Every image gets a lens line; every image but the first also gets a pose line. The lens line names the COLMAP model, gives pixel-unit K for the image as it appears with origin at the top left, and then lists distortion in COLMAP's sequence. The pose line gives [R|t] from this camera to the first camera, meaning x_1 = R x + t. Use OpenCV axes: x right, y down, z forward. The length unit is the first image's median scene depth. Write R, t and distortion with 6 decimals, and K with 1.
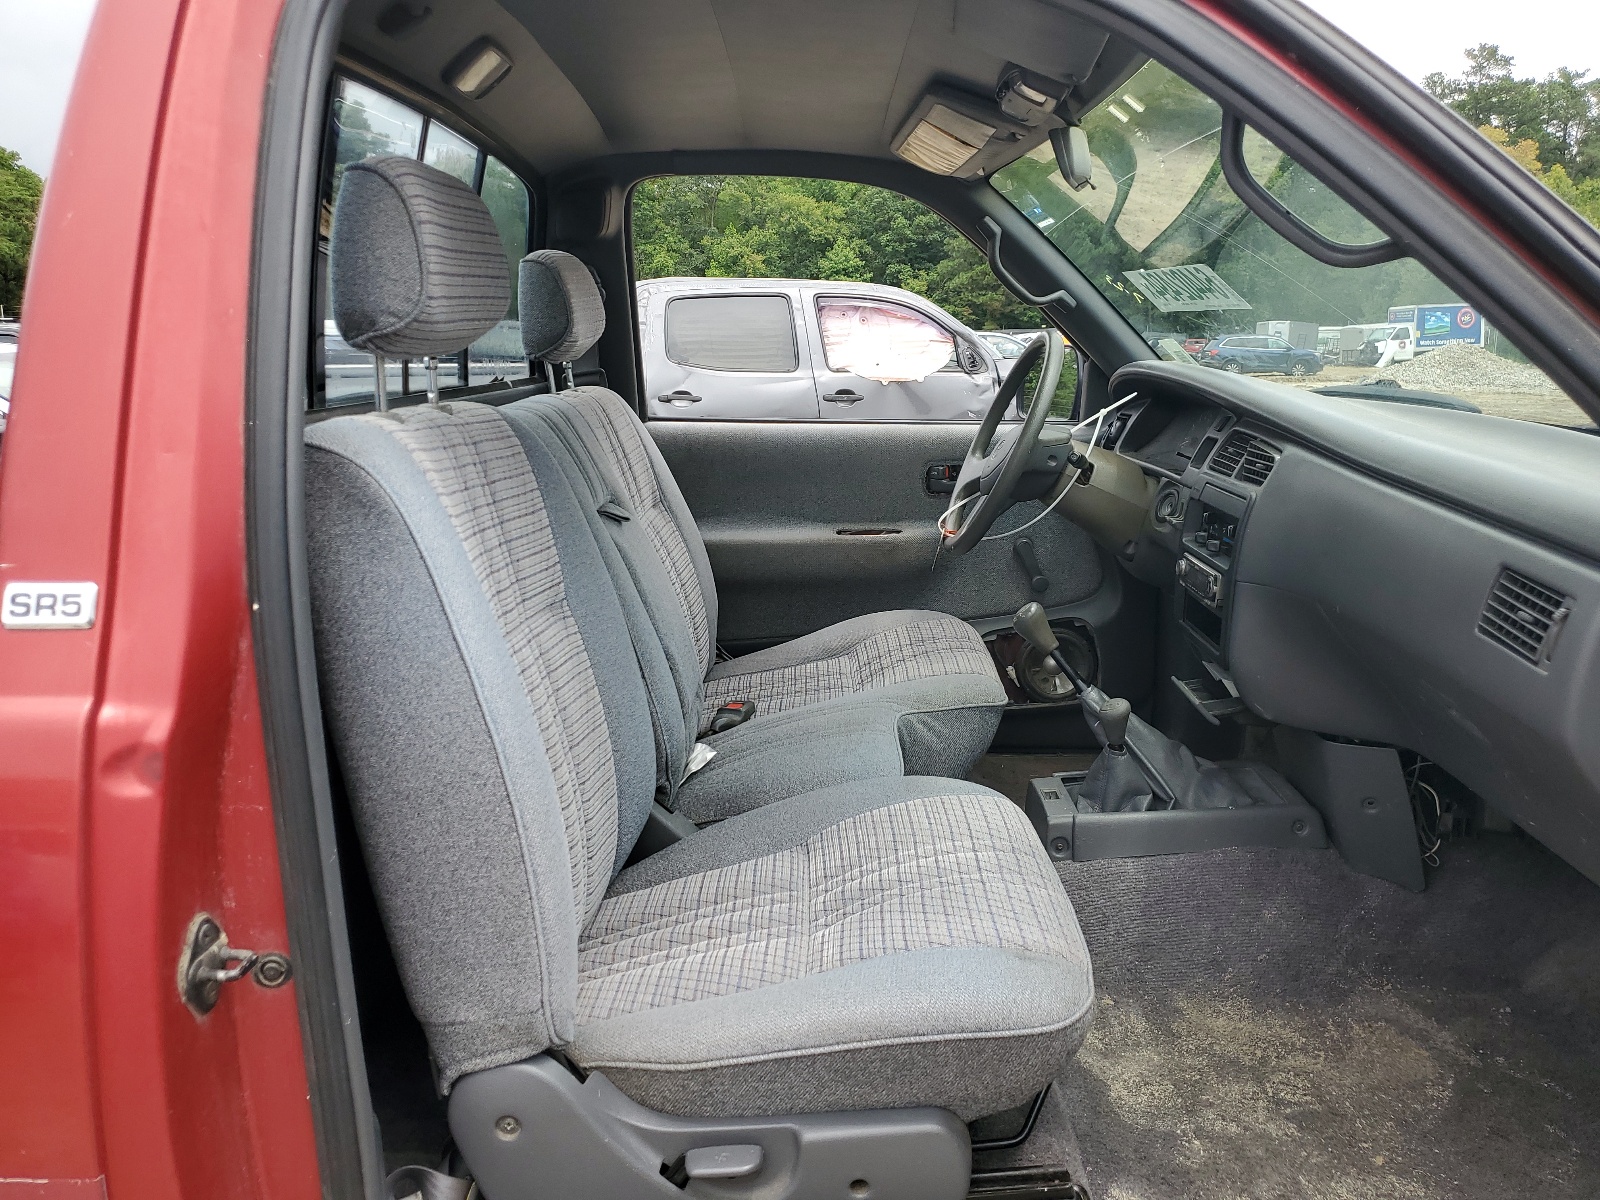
lens RADIAL K [[1277.1, 0, 802.2], [0, 1277.1, 529.2], [0, 0, 1]] dist [0.076923, -0.087254]
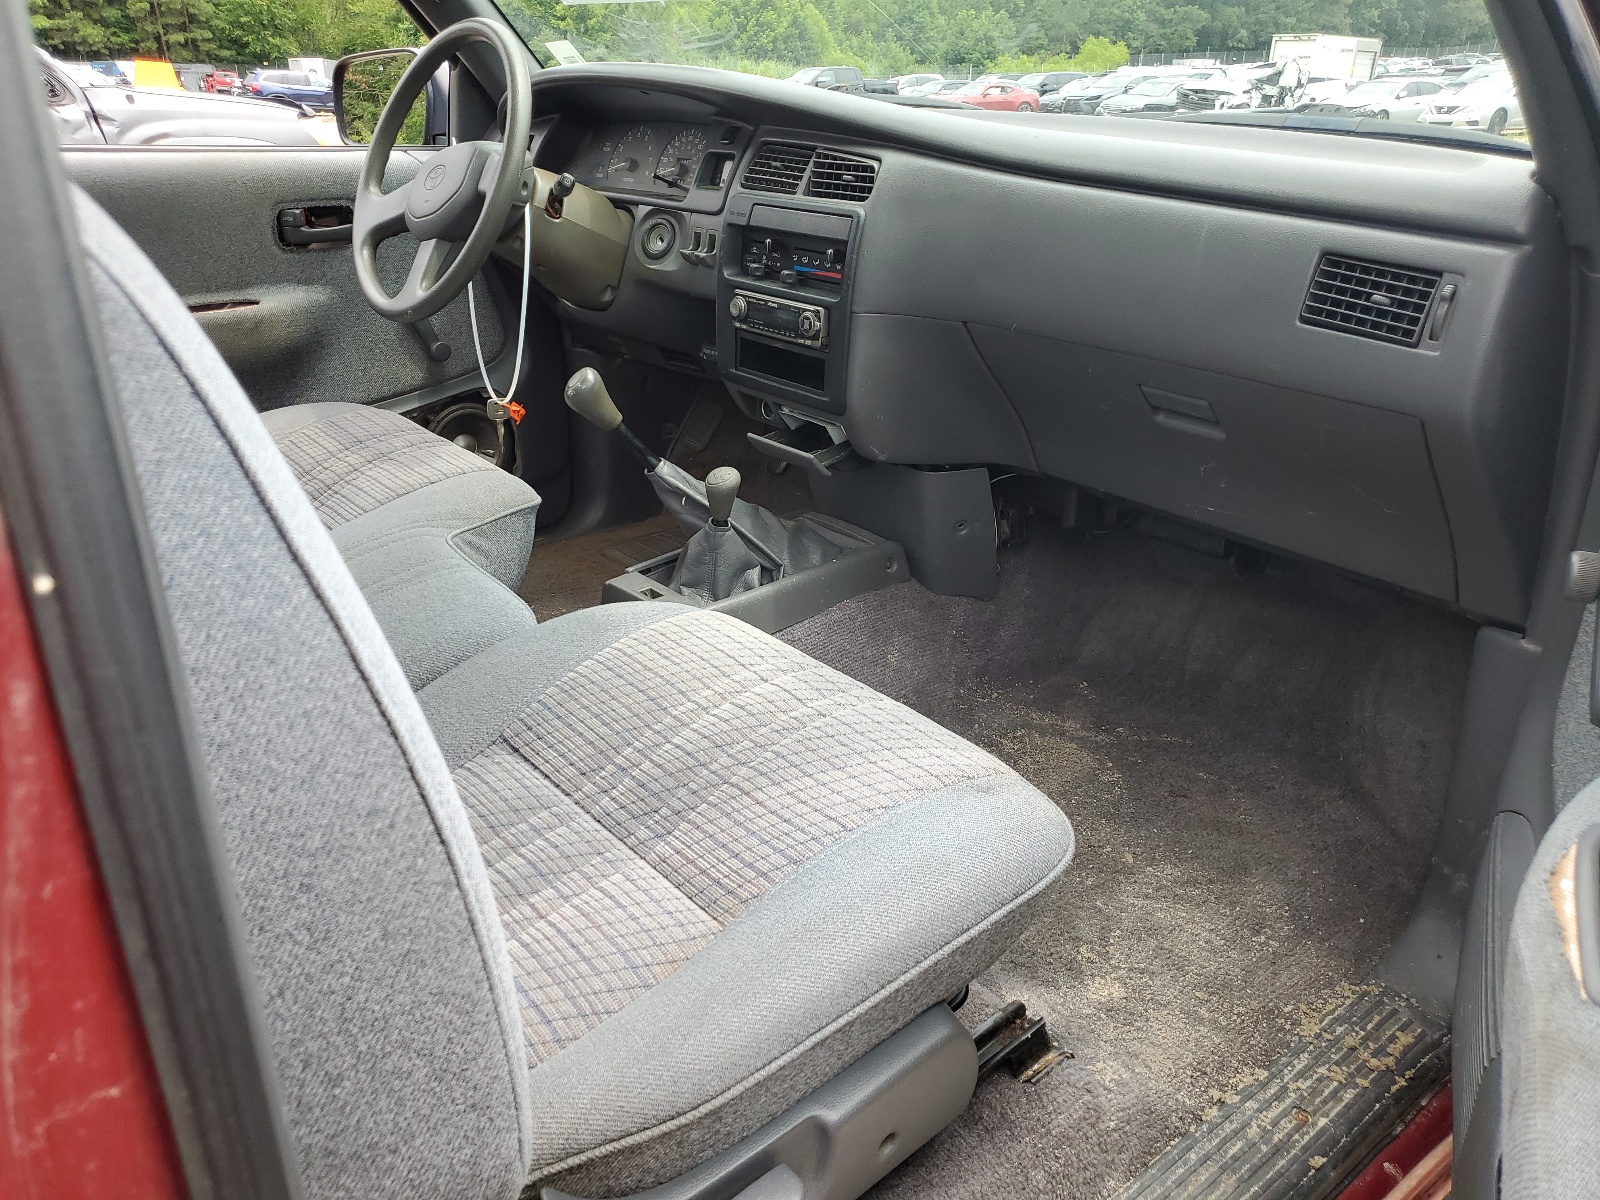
lens RADIAL K [[1277.1, 0, 802.2], [0, 1277.1, 529.2], [0, 0, 1]] dist [0.076923, -0.087254]
pose [[0.763399, -0.199708, 0.614279, -0.262565], [0.082549, 0.973369, 0.213864, -0.006217], [-0.640631, -0.112556, 0.759555, 0.334603]]
